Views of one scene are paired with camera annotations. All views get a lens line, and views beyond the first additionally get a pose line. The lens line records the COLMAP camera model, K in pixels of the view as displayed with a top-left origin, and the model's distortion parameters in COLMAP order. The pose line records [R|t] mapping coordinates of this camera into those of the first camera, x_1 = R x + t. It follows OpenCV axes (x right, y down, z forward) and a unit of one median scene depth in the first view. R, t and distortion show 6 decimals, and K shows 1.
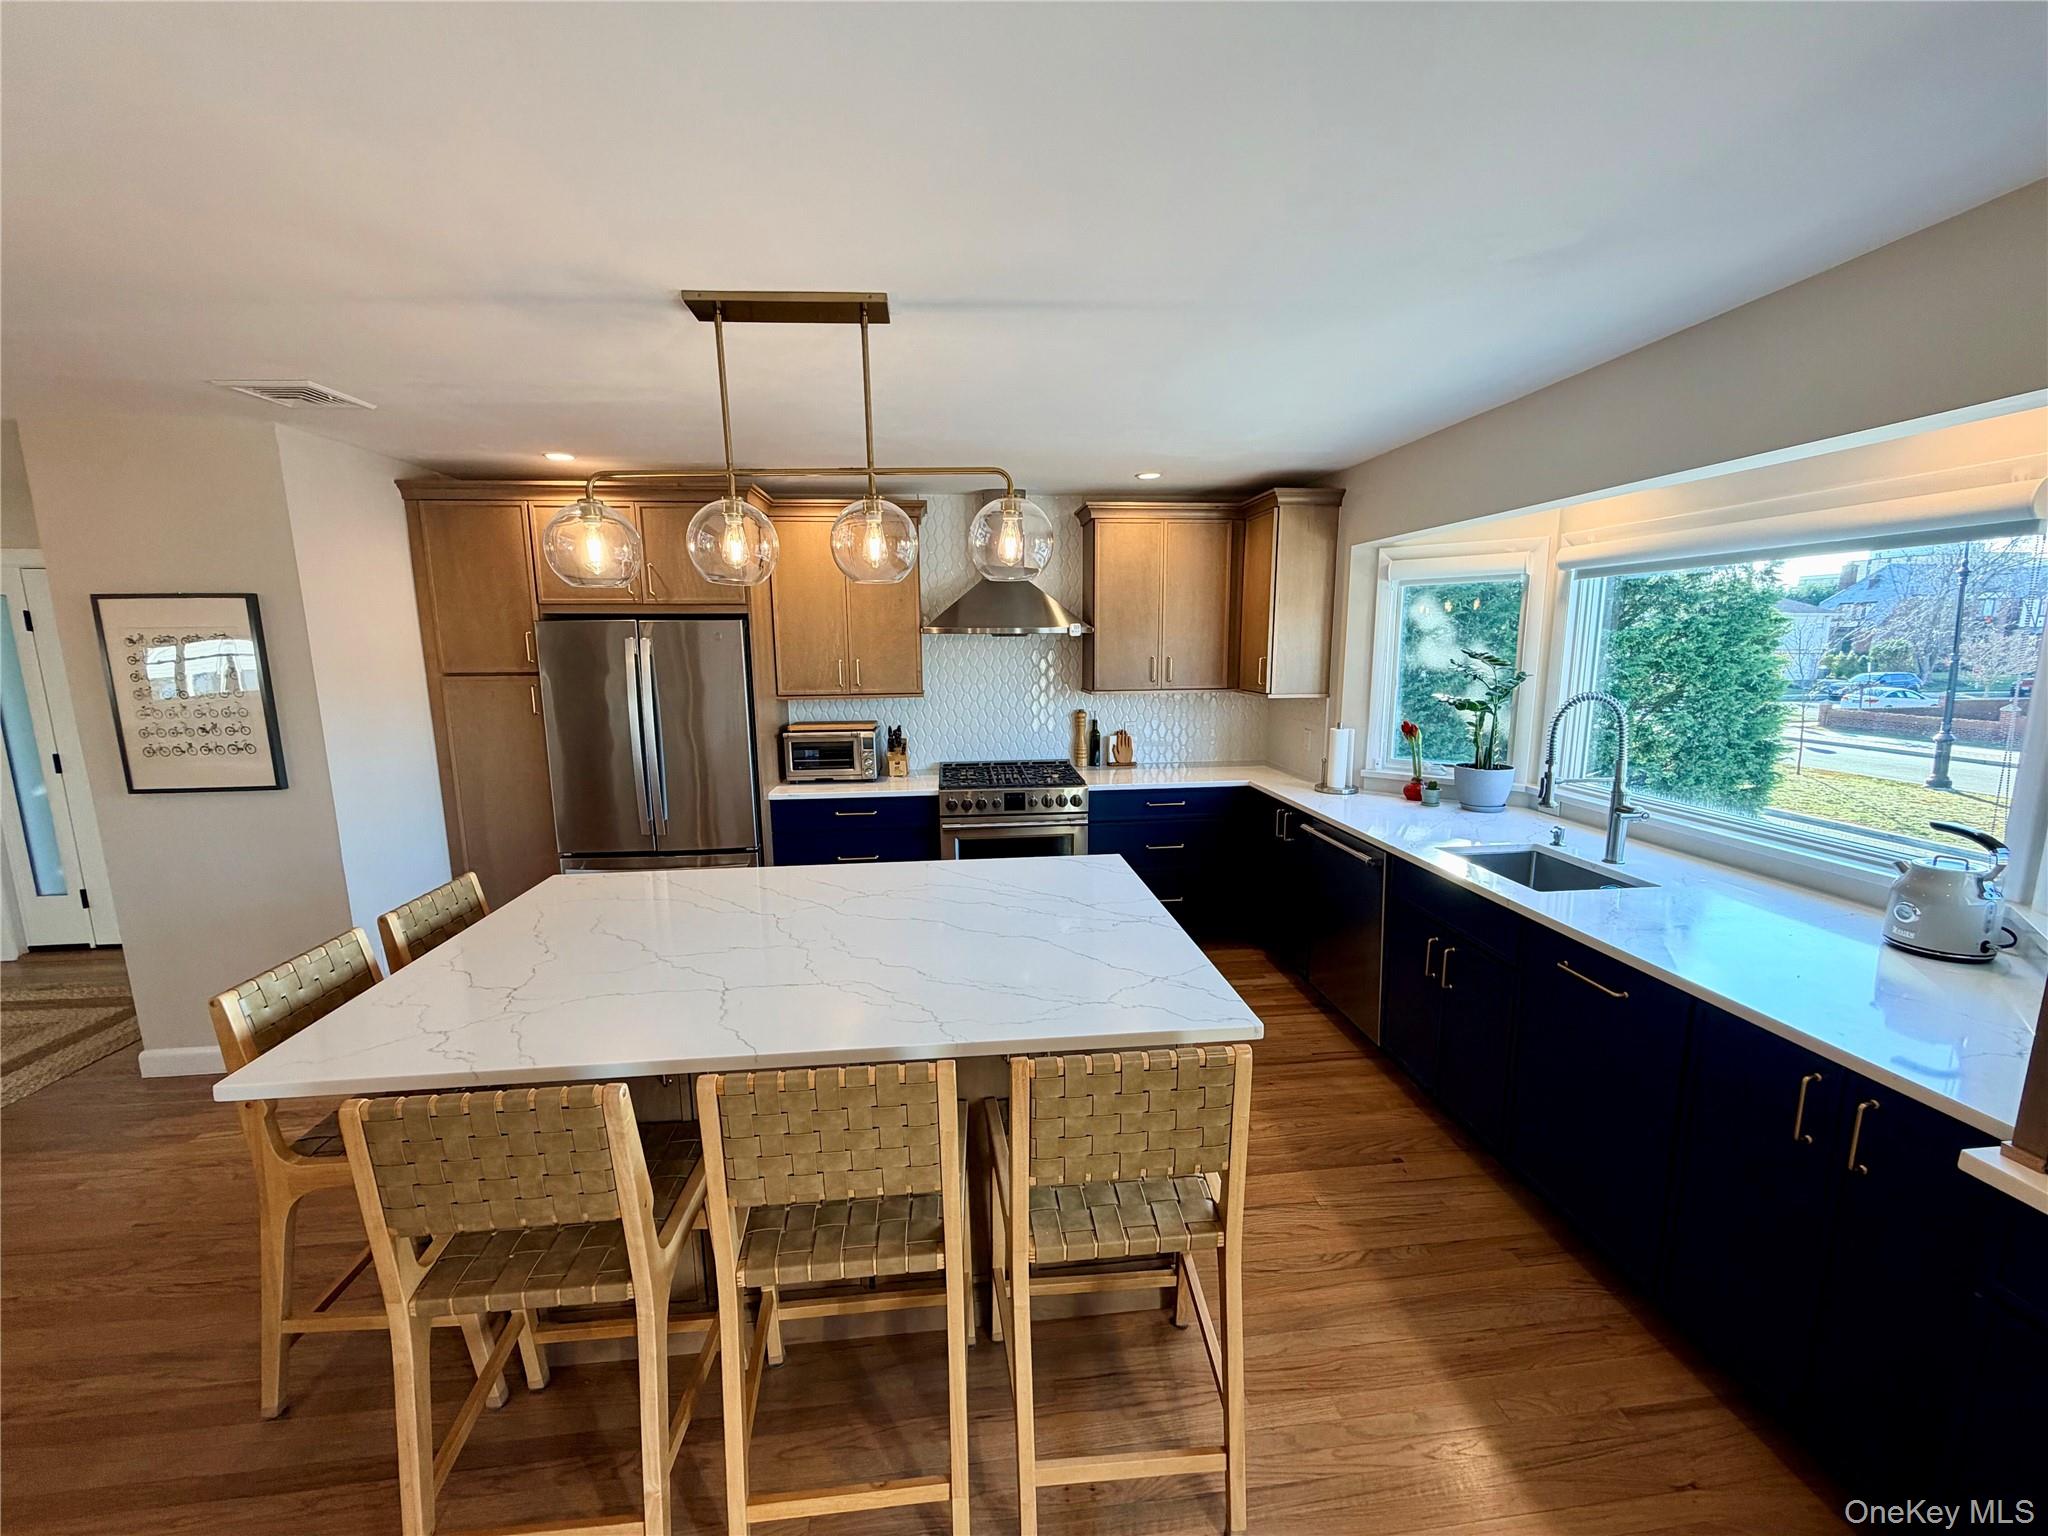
lens RADIAL K [[816.5, 0, 1021.5], [0, 816.5, 770.8], [0, 0, 1]] dist [0.000116, -0.000109]
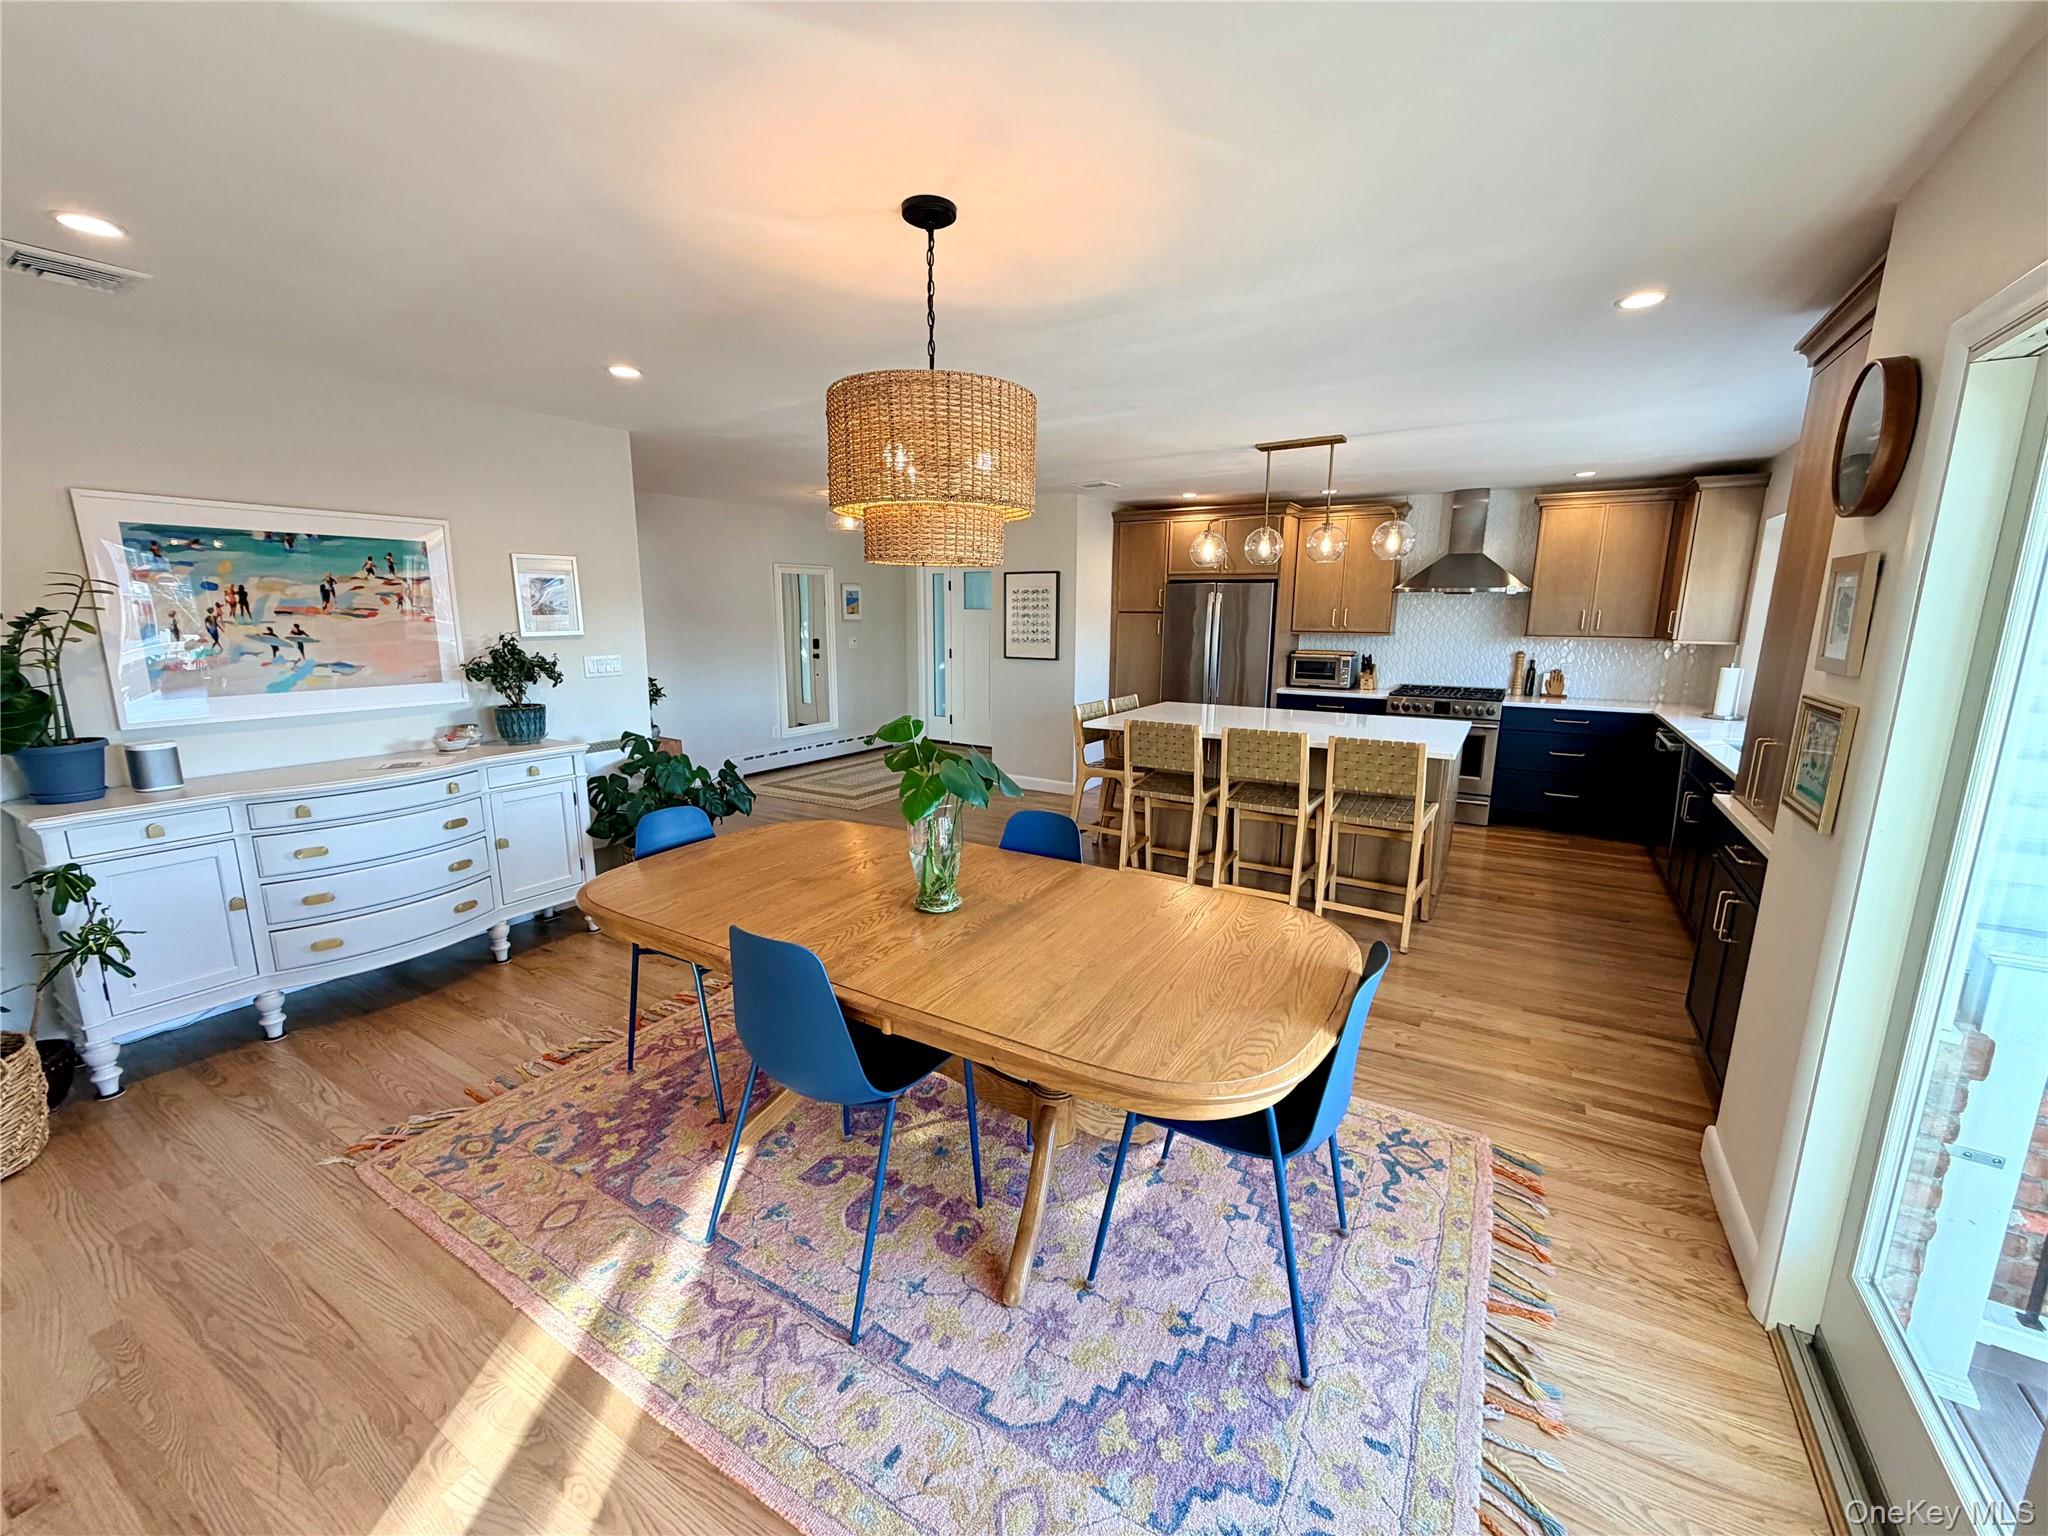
lens RADIAL K [[816.5, 0, 1021.5], [0, 816.5, 770.8], [0, 0, 1]] dist [0.000116, -0.000109]
pose [[0.796105, 0.130627, -0.590892, 0.286137], [-0.111218, 0.991376, 0.069317, 0.139626], [0.594851, 0.010534, 0.803767, -0.656088]]
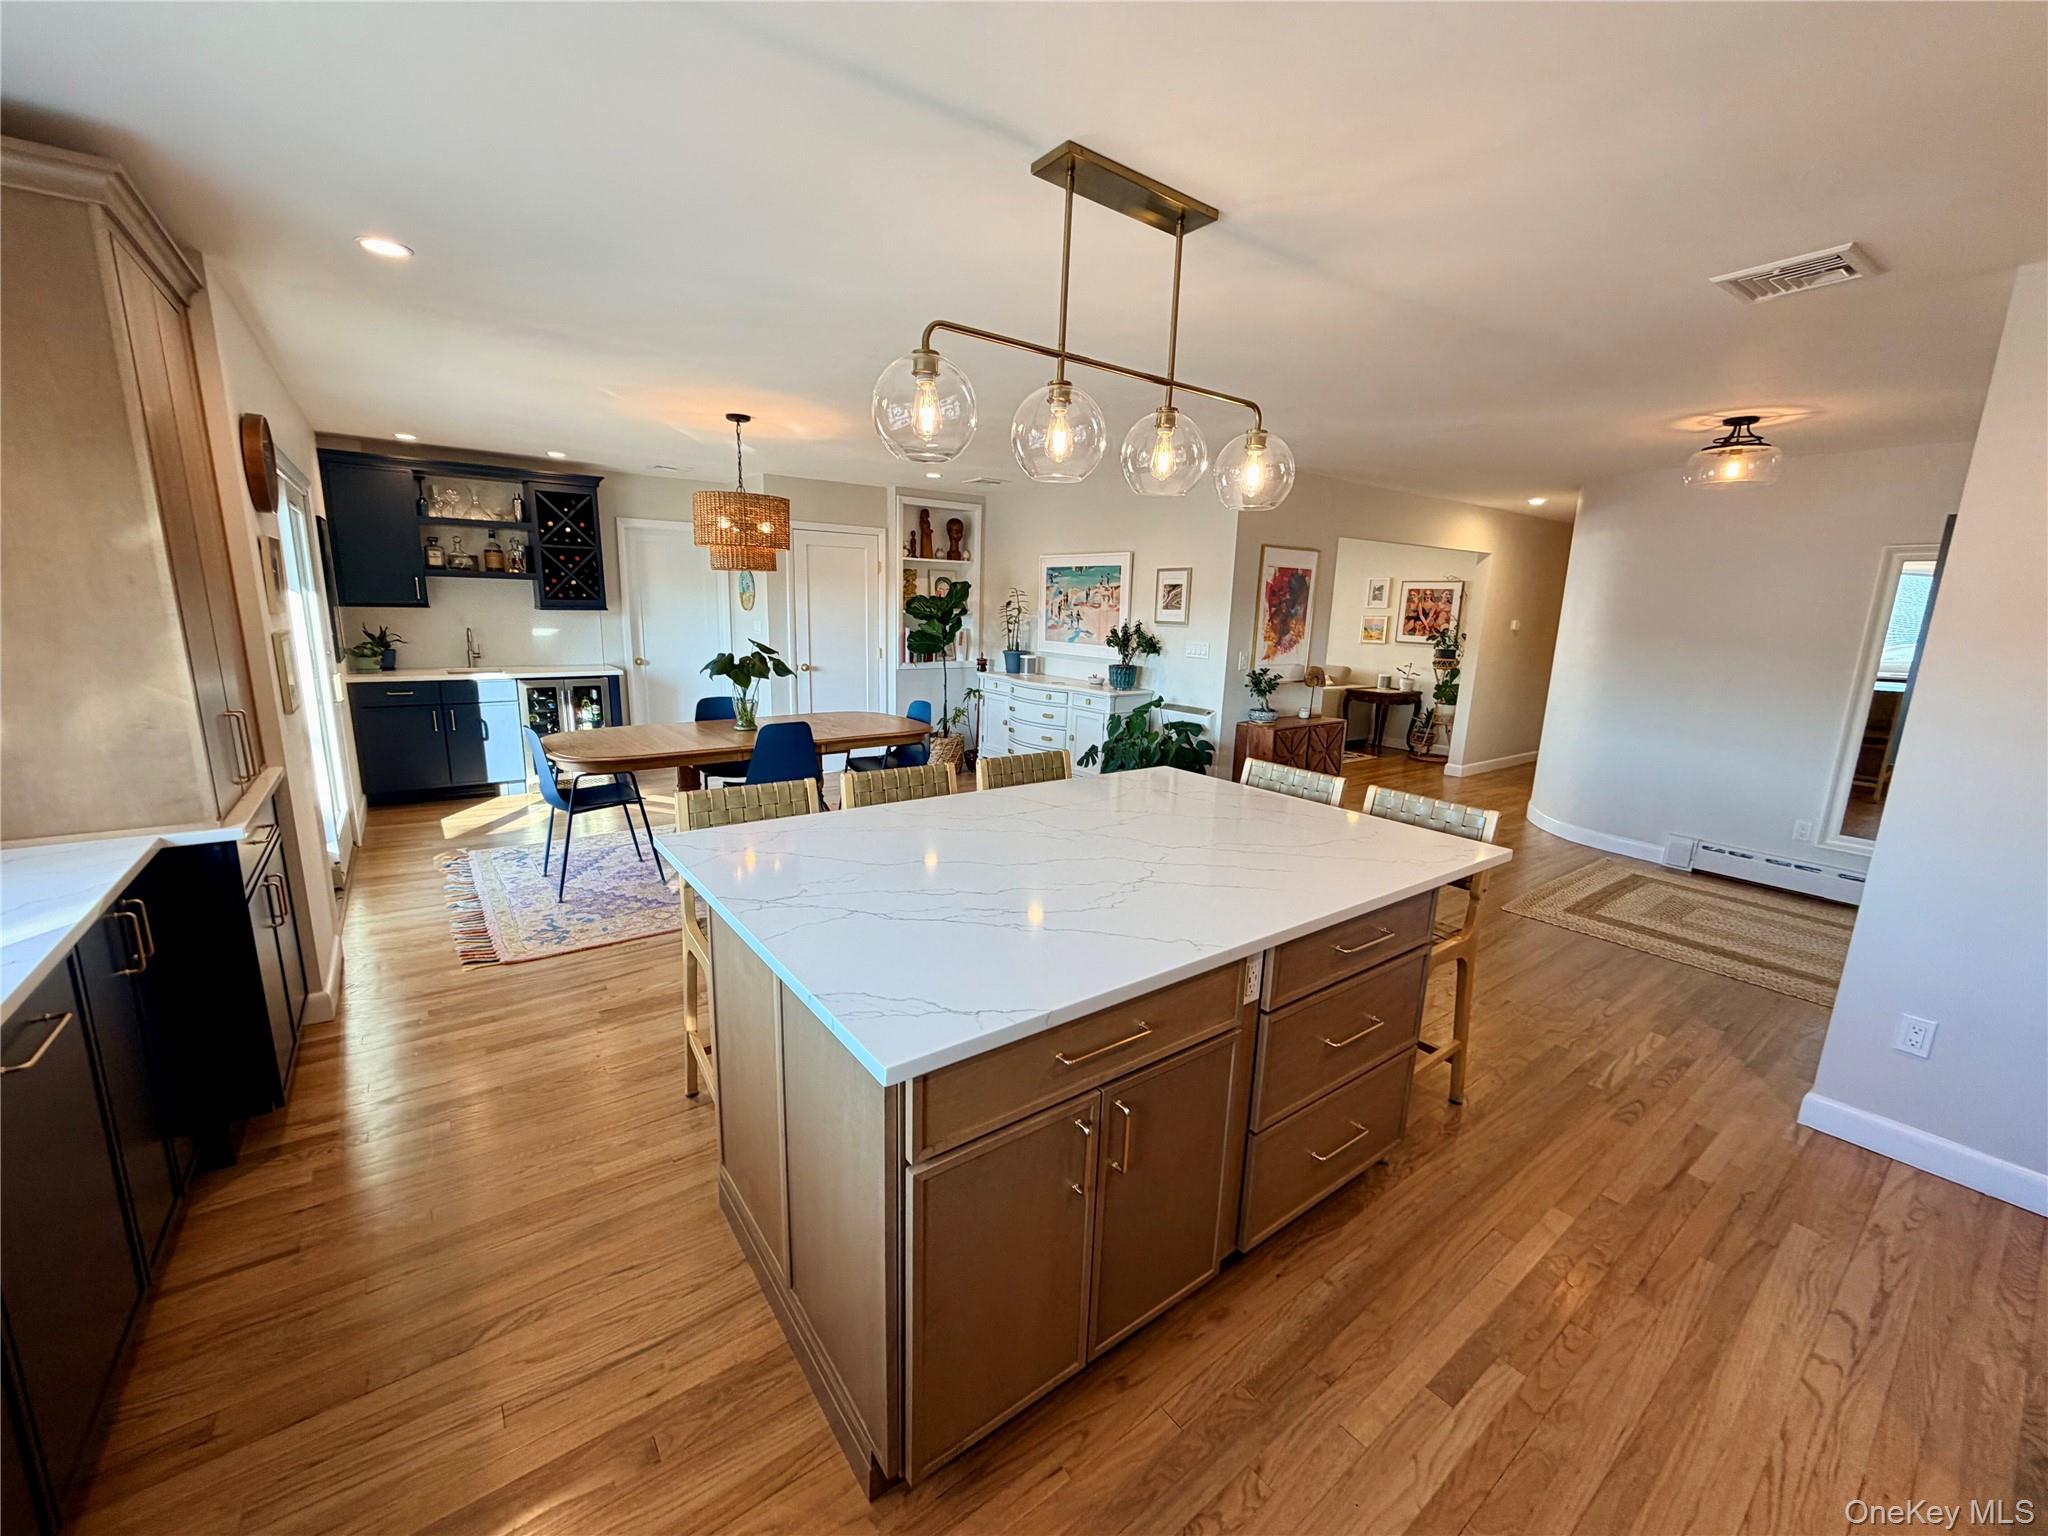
lens RADIAL K [[816.5, 0, 1021.5], [0, 816.5, 770.8], [0, 0, 1]] dist [0.000116, -0.000109]
pose [[-0.860090, 0.088315, -0.502441, 0.182781], [-0.104645, 0.933414, 0.343202, -0.124461], [0.499295, 0.347762, -0.793578, 0.953637]]
